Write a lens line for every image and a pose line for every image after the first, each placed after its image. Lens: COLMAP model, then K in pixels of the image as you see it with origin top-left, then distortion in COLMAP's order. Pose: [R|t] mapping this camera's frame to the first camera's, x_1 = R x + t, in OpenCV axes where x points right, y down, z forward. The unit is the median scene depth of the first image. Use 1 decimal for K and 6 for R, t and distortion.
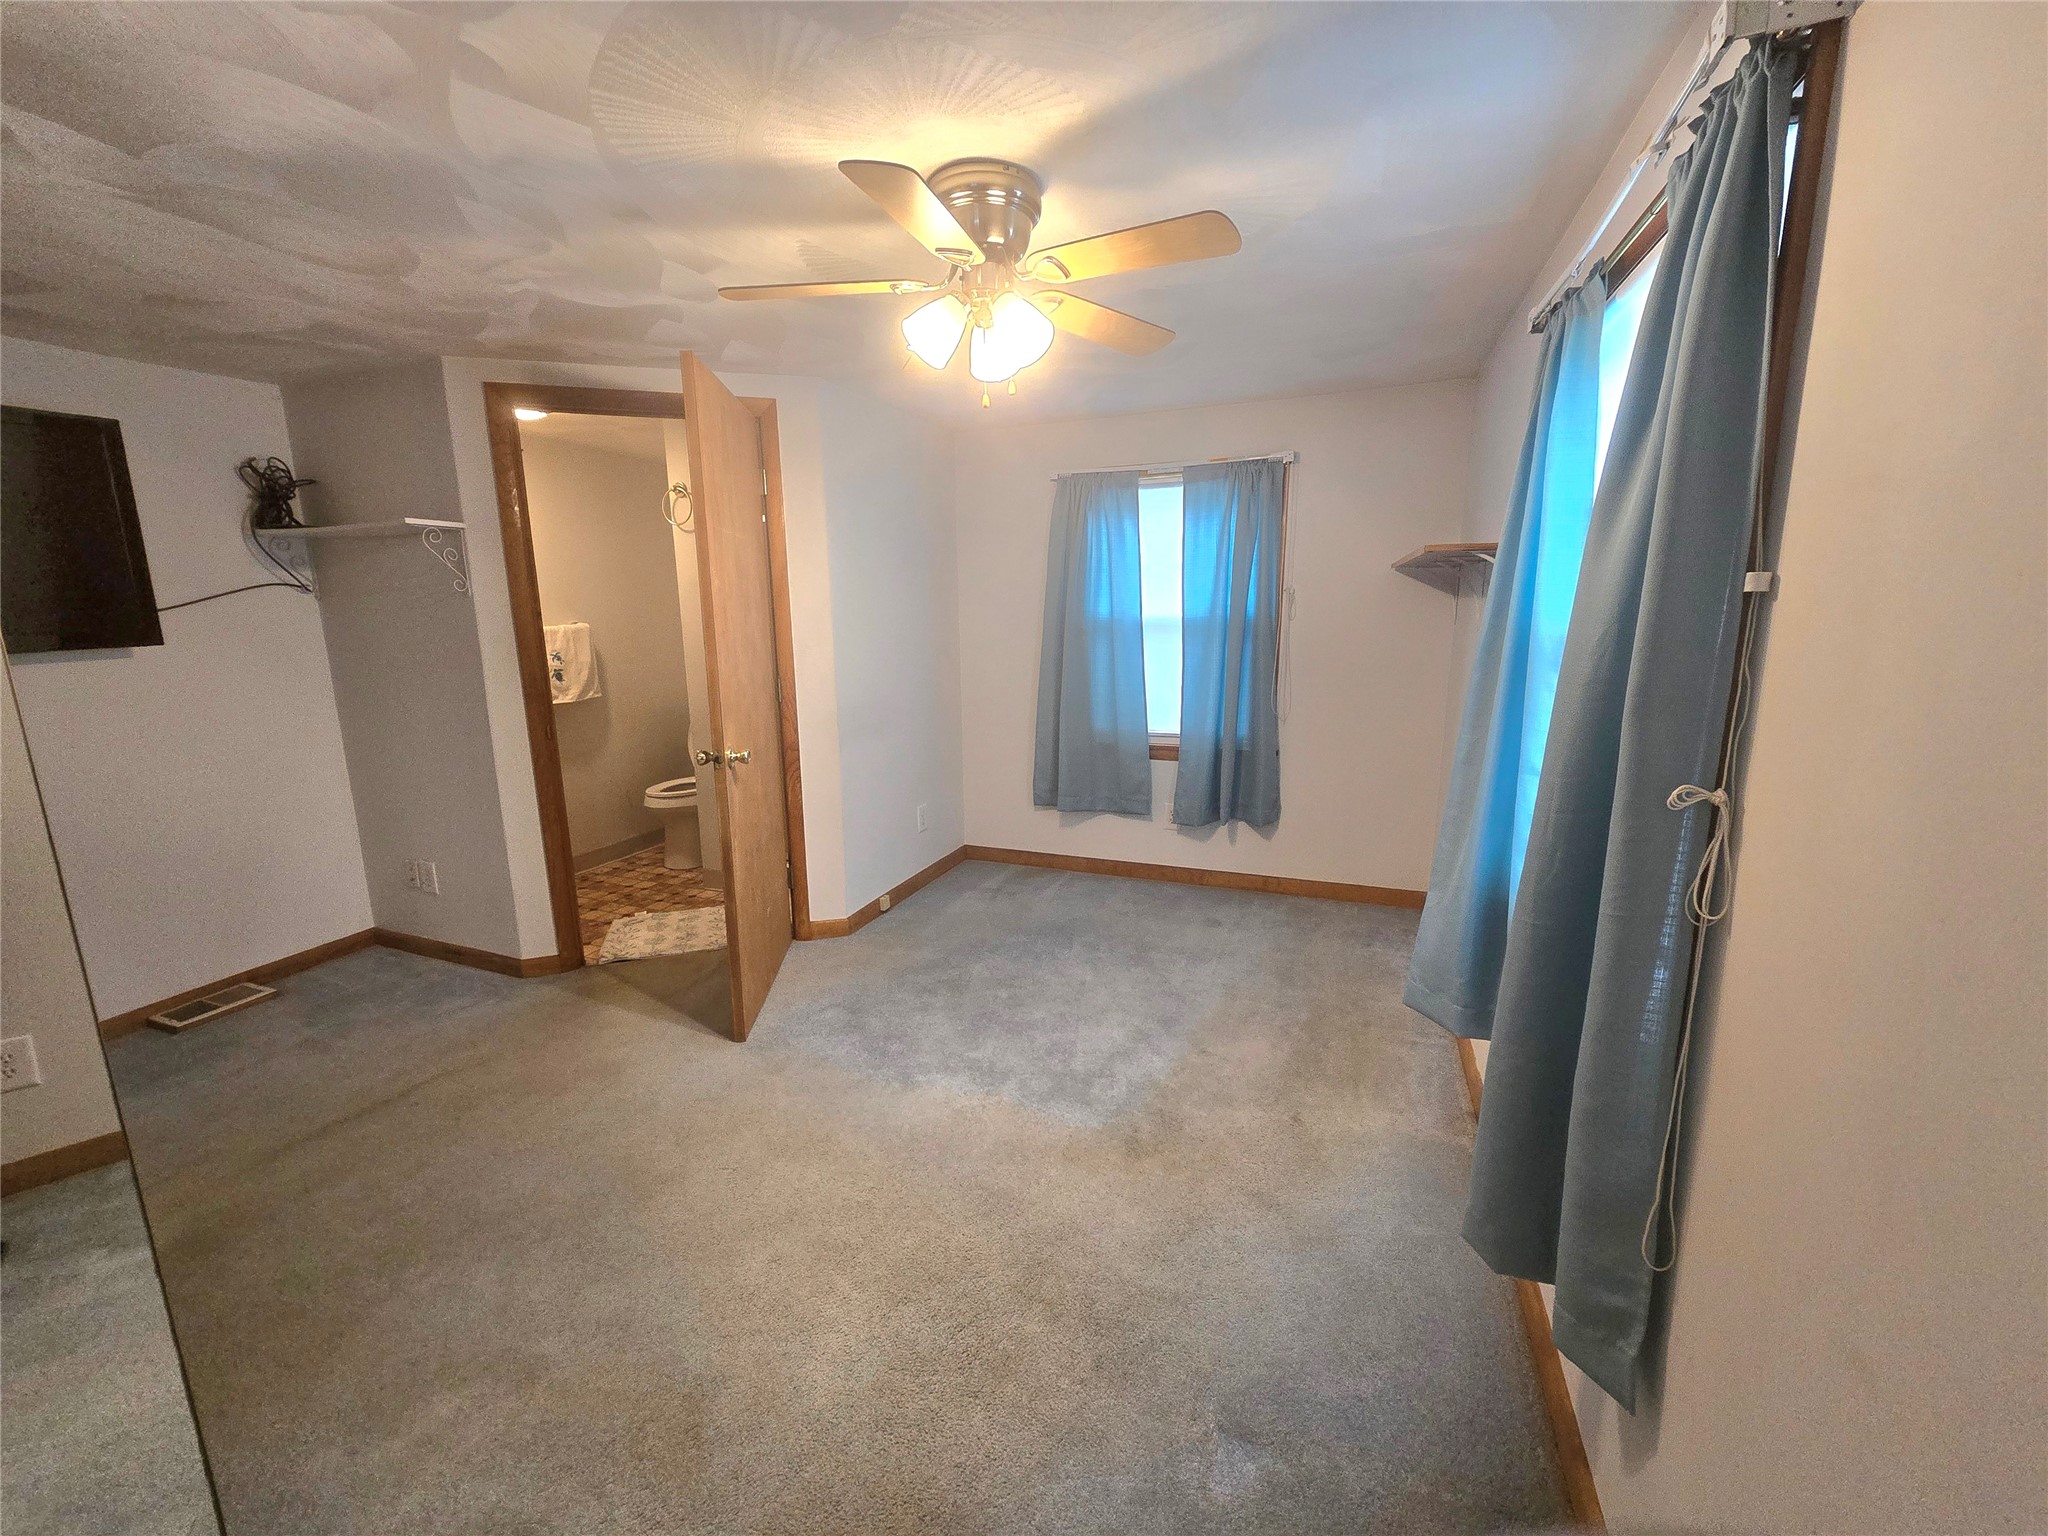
lens RADIAL K [[834.9, 0, 1016.8], [0, 834.9, 753.4], [0, 0, 1]] dist [-0.002344, -0.000116]
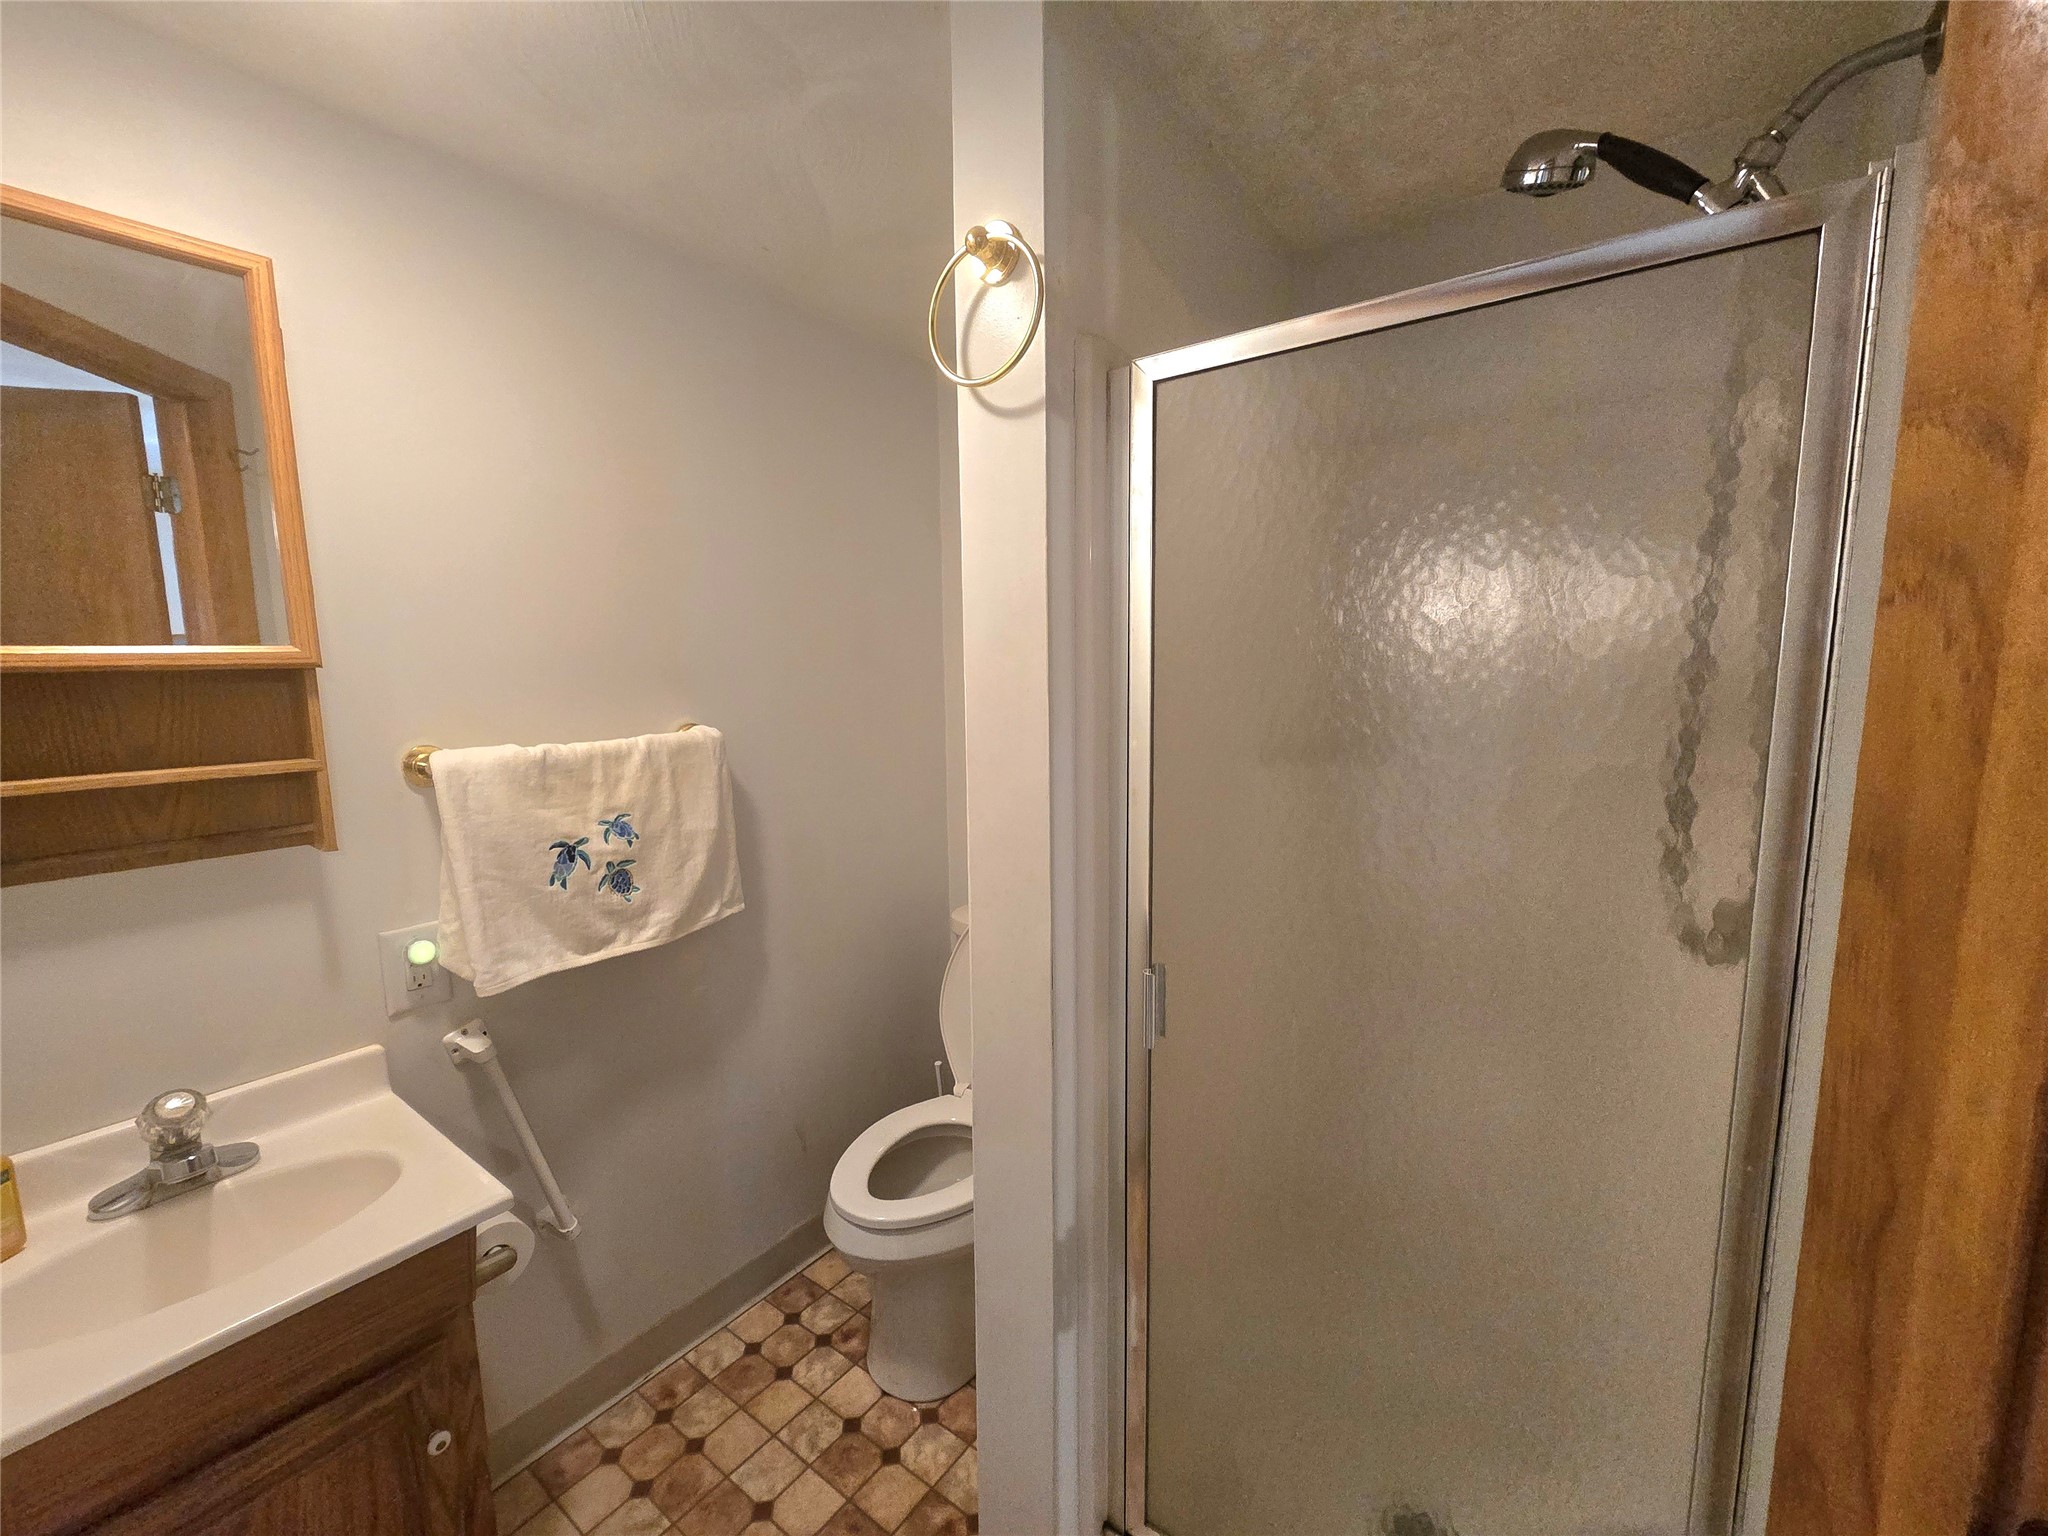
lens RADIAL K [[834.9, 0, 1016.8], [0, 834.9, 753.4], [0, 0, 1]] dist [-0.002344, -0.000116]
pose [[0.967371, 0.034993, -0.250934, -0.298145], [-0.050414, 0.997197, -0.055290, -0.135601], [0.248296, 0.066137, 0.966424, 0.695779]]
